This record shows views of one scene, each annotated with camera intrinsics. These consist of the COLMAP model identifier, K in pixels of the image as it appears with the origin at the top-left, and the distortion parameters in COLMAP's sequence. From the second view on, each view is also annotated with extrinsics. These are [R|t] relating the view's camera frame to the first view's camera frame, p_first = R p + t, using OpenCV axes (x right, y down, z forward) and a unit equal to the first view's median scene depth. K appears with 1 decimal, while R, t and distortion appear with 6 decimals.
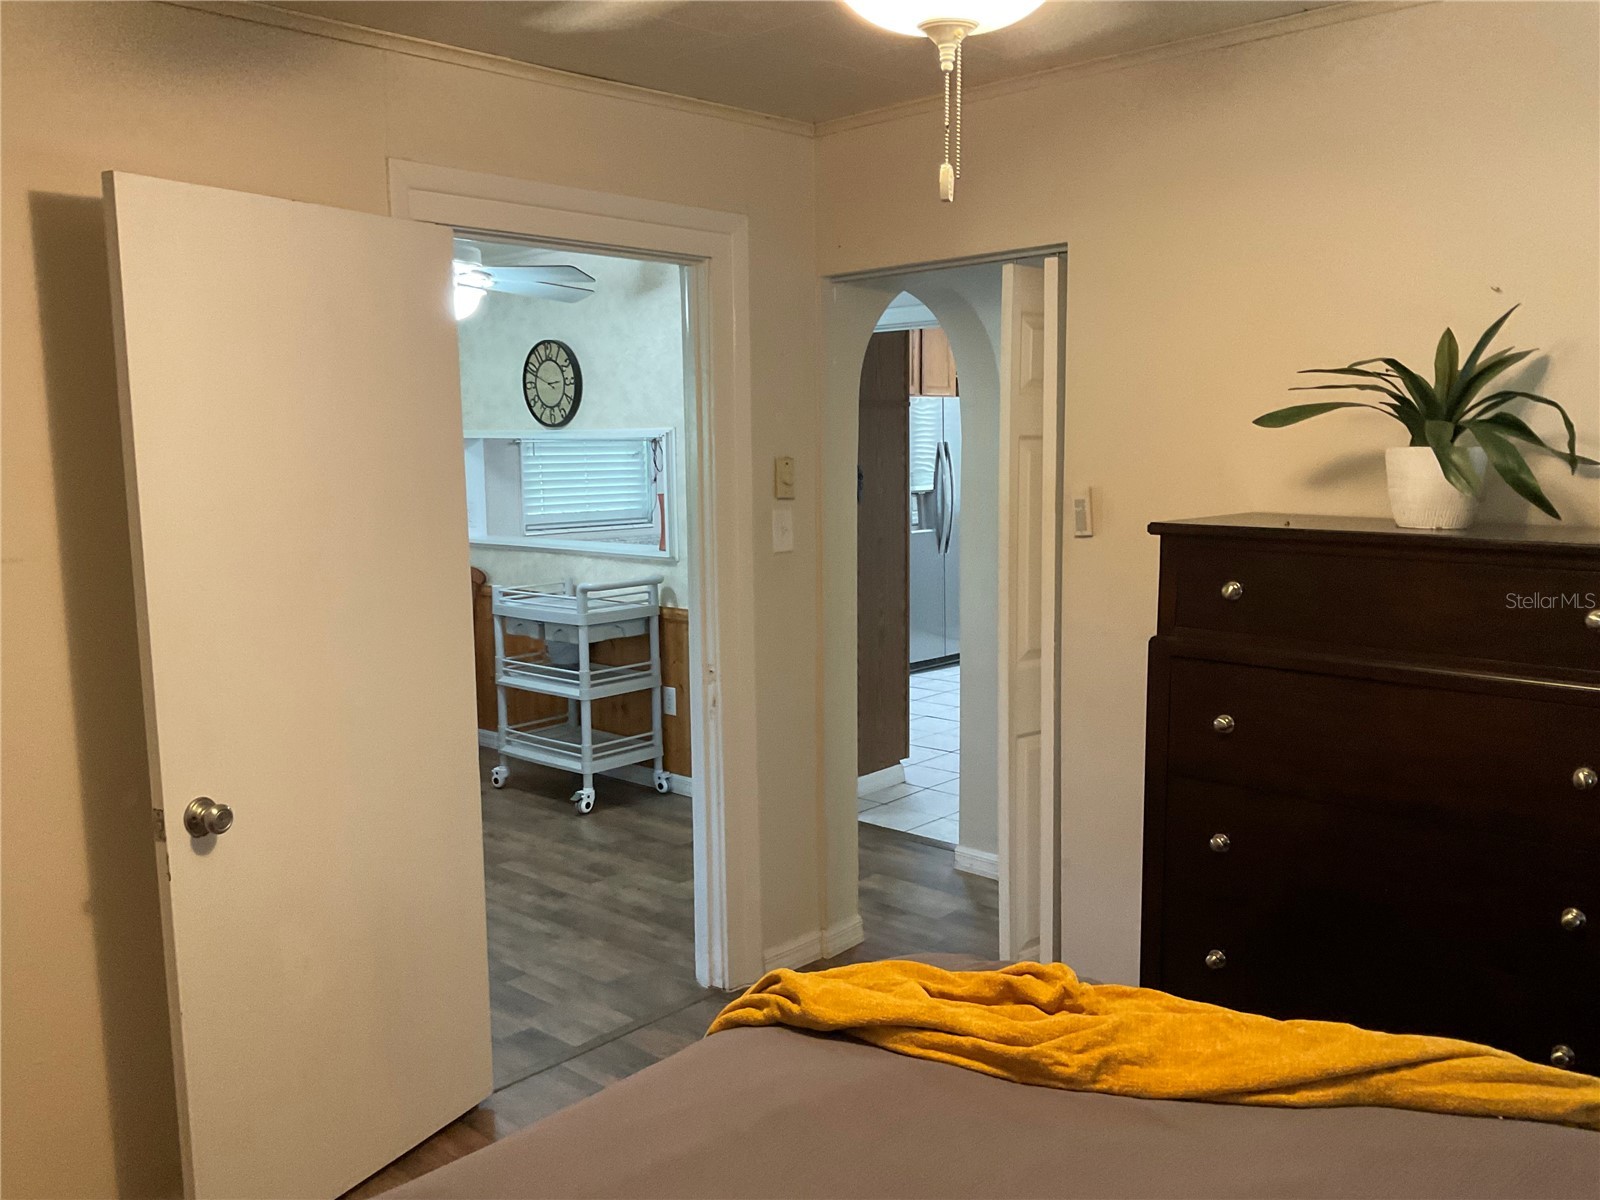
lens RADIAL K [[1327.1, 0, 768.9], [0, 1327.1, 599.5], [0, 0, 1]] dist [0.102577, -0.202675]
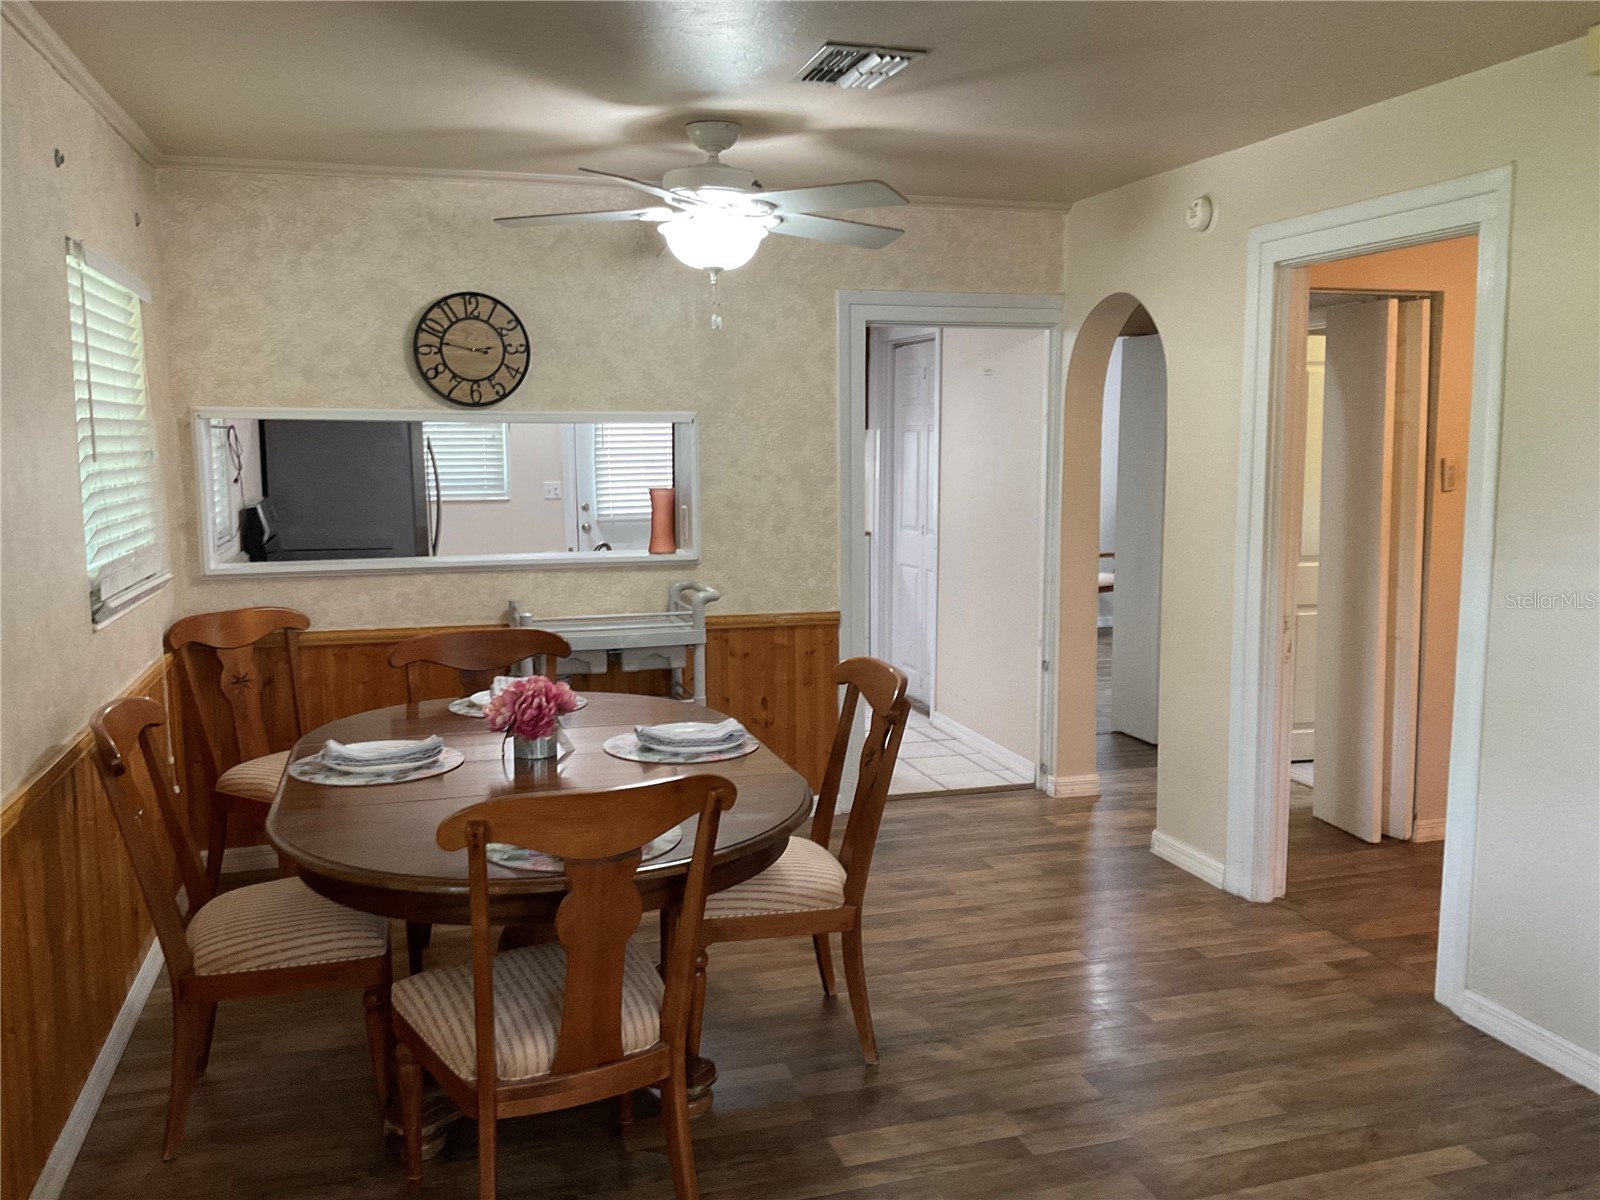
lens RADIAL K [[1327.1, 0, 794.2], [0, 1327.1, 597.7], [0, 0, 1]] dist [0.102577, -0.202675]
pose [[0.497982, -0.089708, 0.862535, -0.748434], [0.100108, 0.993932, 0.045577, -0.037229], [-0.861390, 0.063650, 0.503941, 0.465159]]
